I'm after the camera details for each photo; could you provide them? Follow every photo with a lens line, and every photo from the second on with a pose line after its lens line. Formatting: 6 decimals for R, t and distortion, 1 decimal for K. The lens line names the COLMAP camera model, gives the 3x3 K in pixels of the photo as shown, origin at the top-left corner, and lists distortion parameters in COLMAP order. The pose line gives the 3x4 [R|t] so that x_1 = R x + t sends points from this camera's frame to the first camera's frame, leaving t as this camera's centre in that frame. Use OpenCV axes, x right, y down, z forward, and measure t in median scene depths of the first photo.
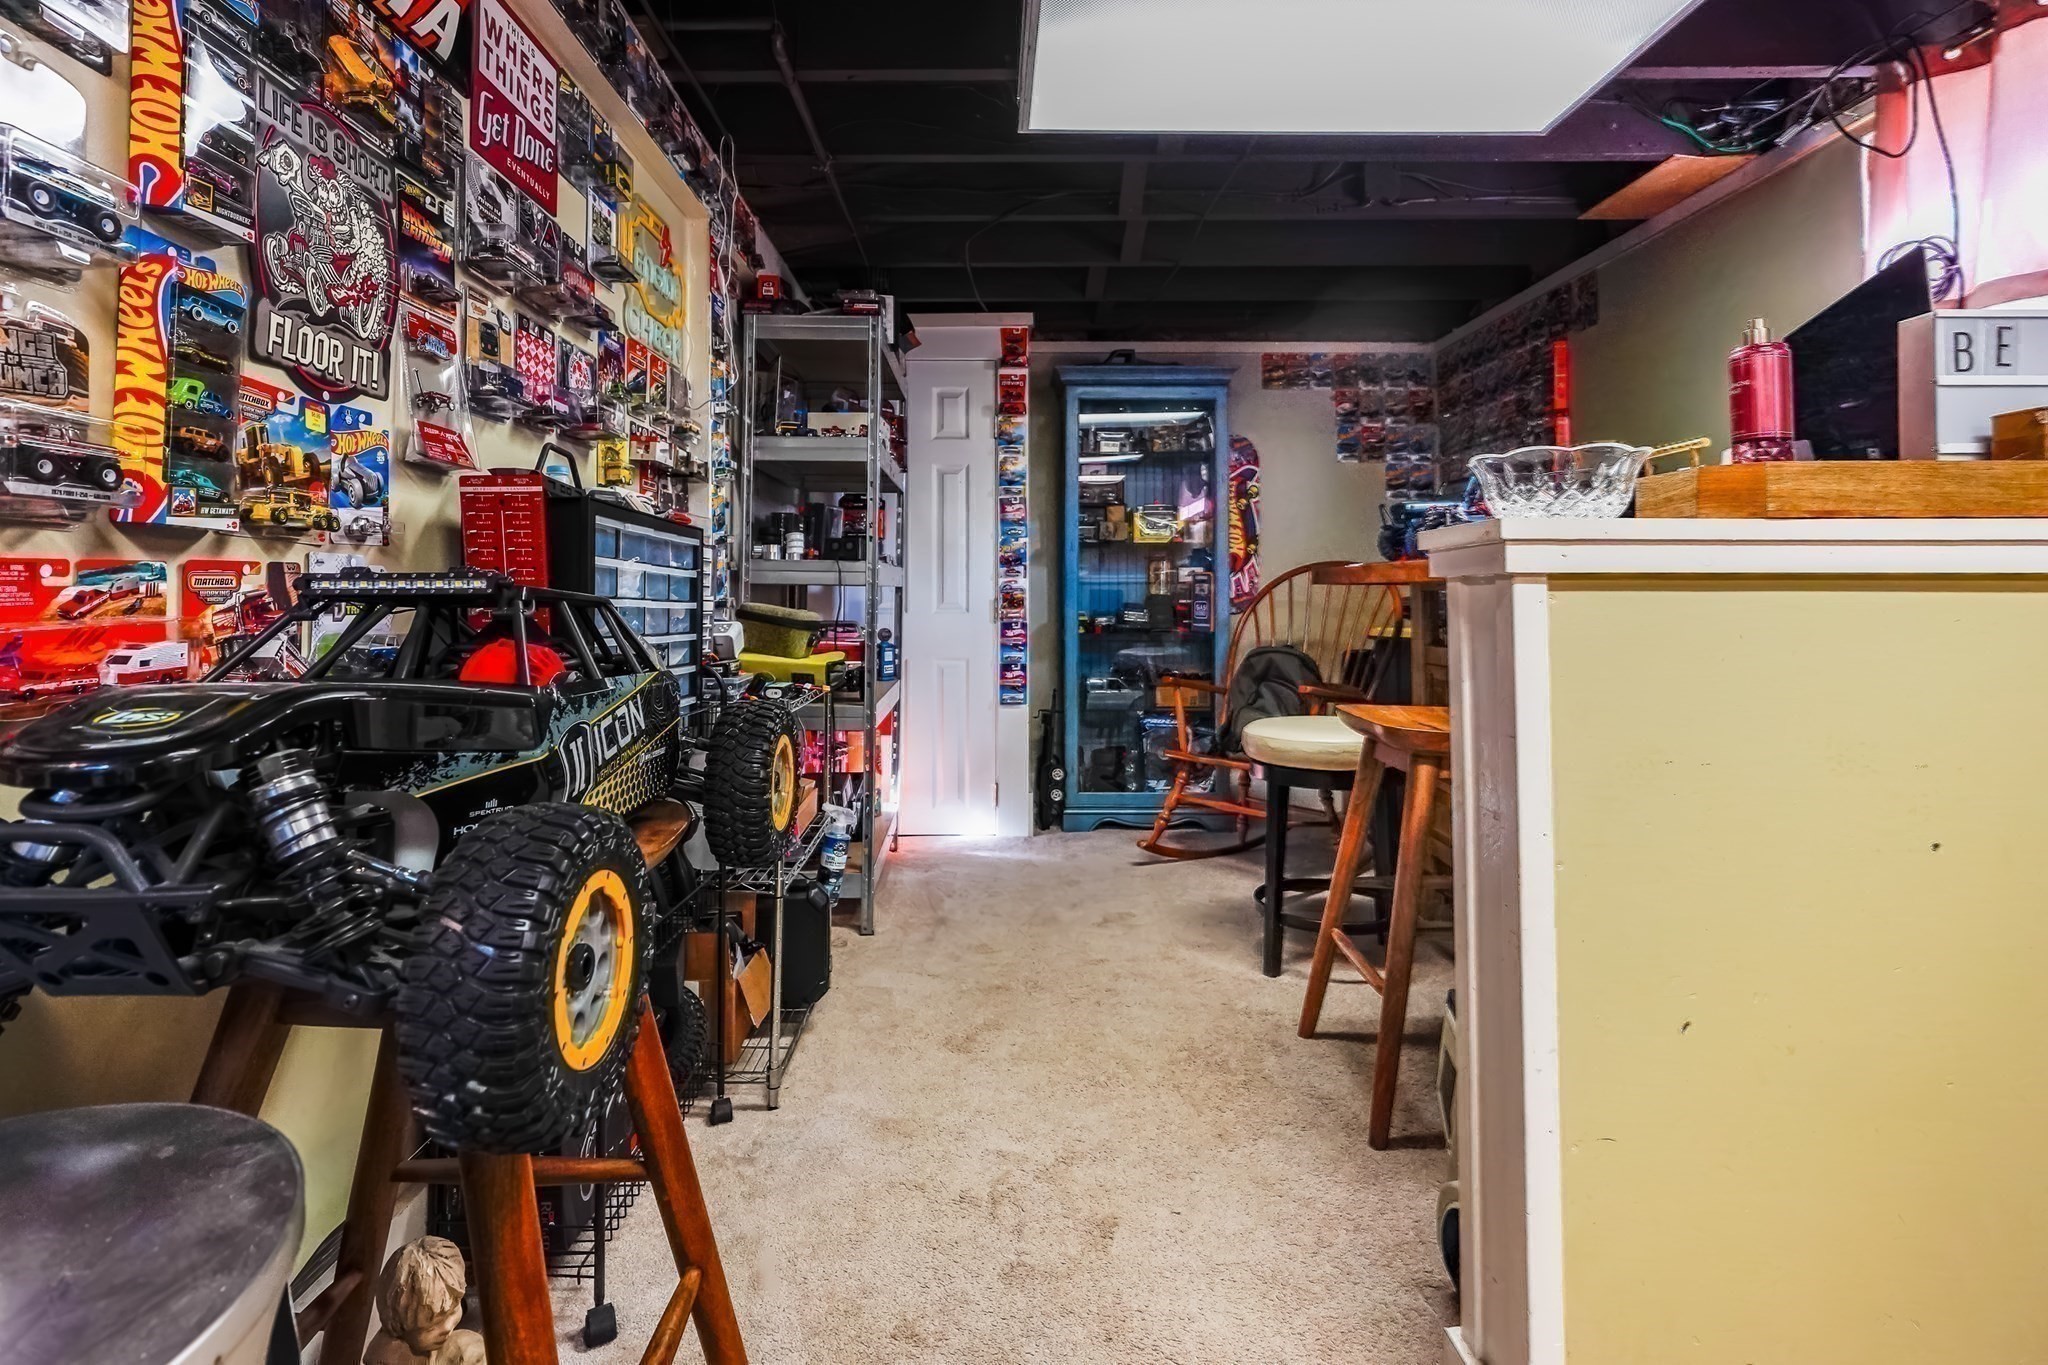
lens RADIAL K [[937.9, 0, 1024.4], [0, 937.9, 574.7], [0, 0, 1]] dist [-0.000235, 0.000065]
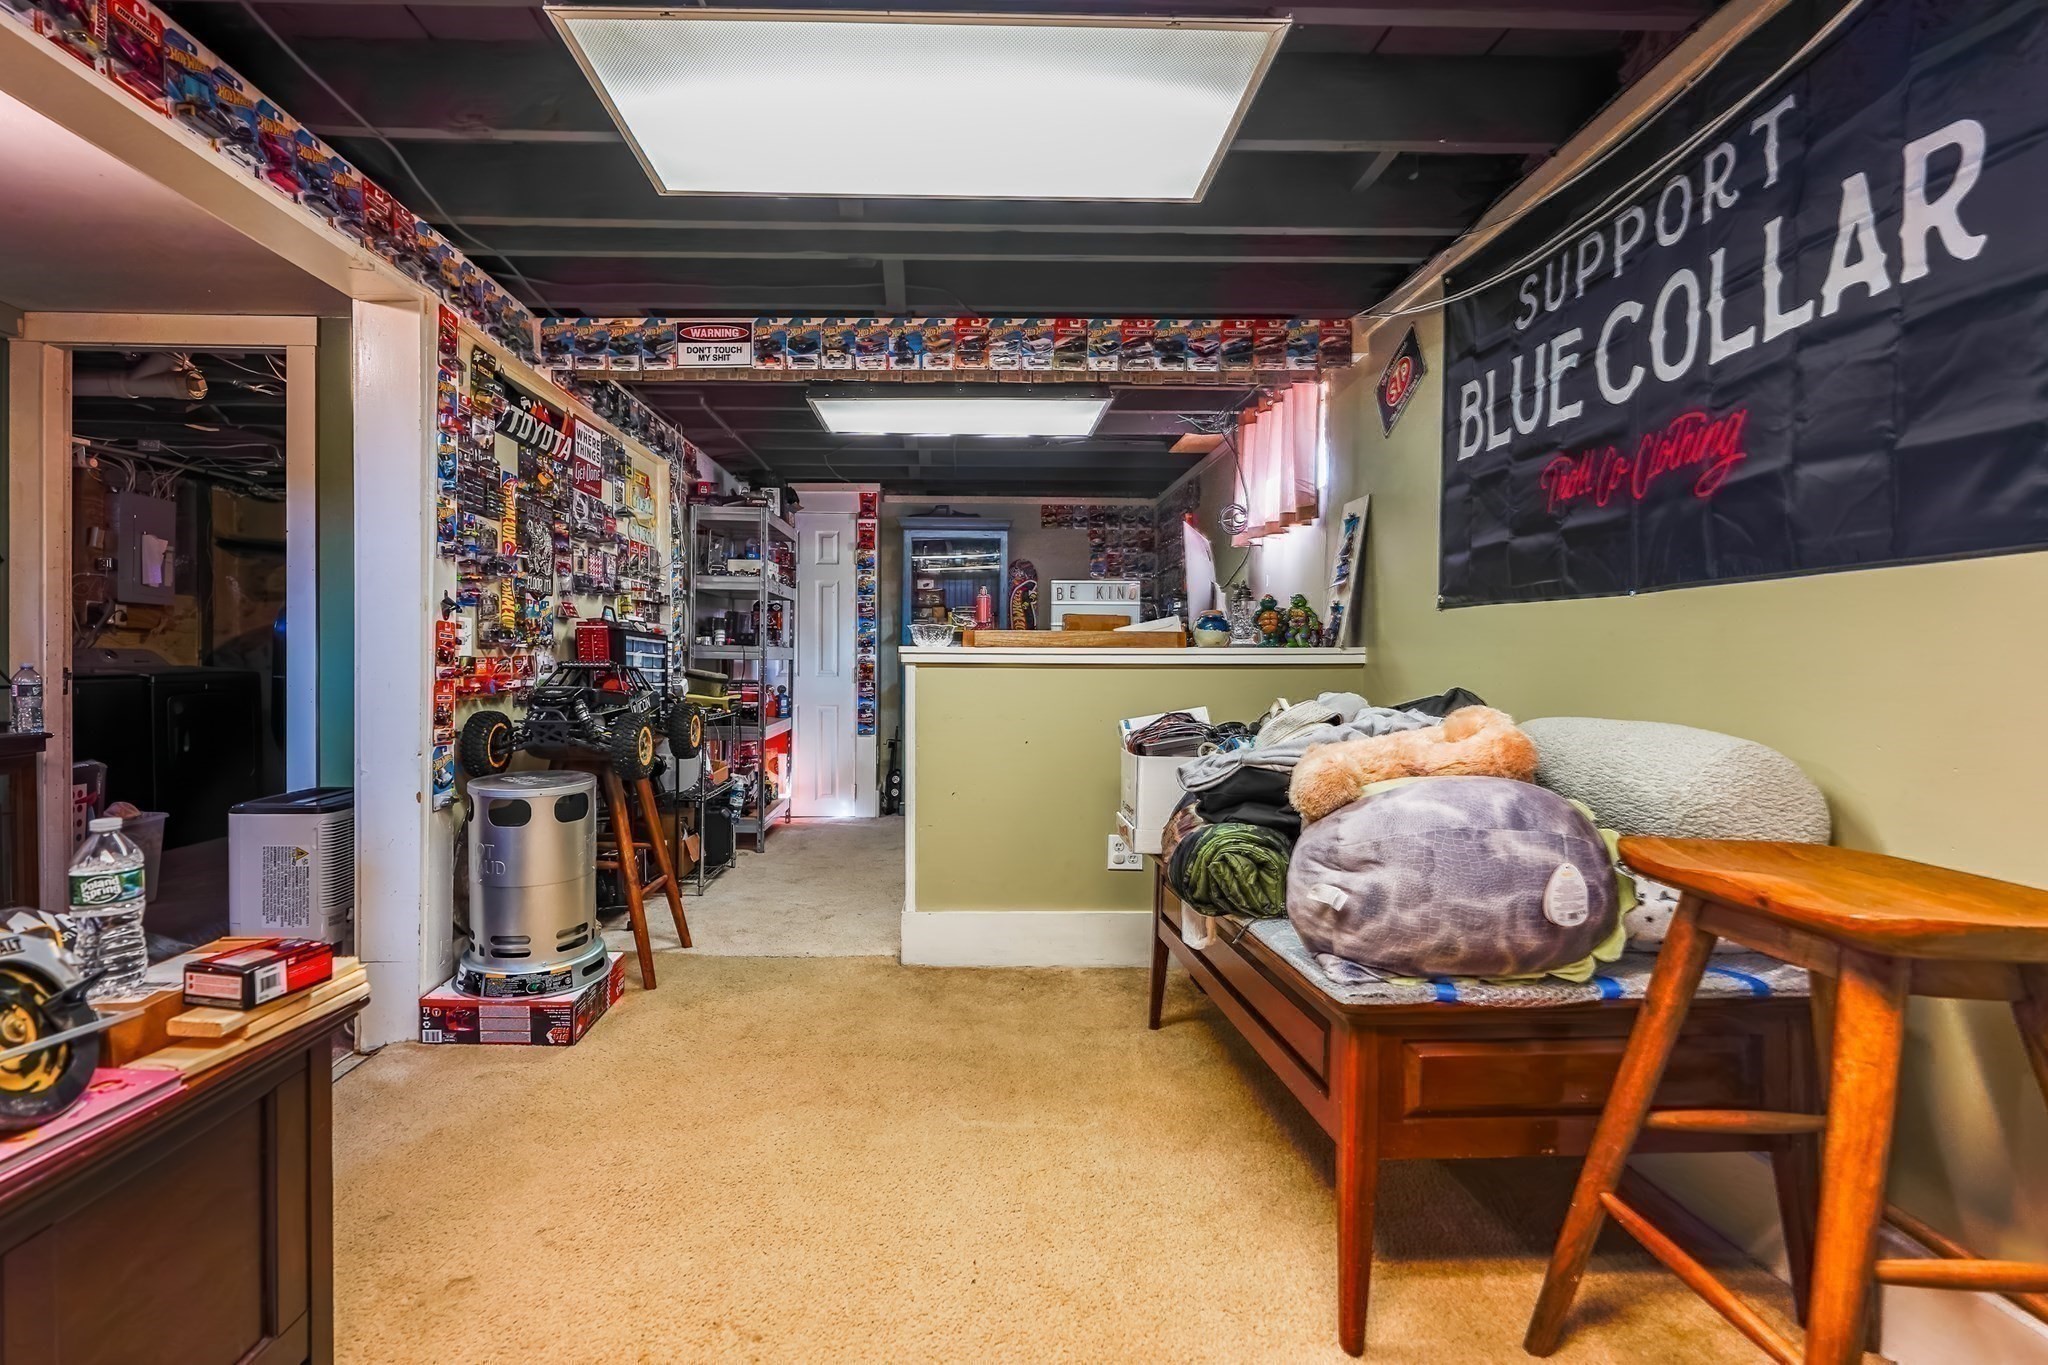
lens RADIAL K [[952.4, 0, 1010.4], [0, 952.4, 676.5], [0, 0, 1]] dist [-0.001559, -0.000279]
pose [[0.999874, 0.005516, 0.014854, 0.281923], [-0.006059, 0.999307, 0.036715, -0.026344], [-0.014642, -0.036800, 0.999215, -0.819888]]
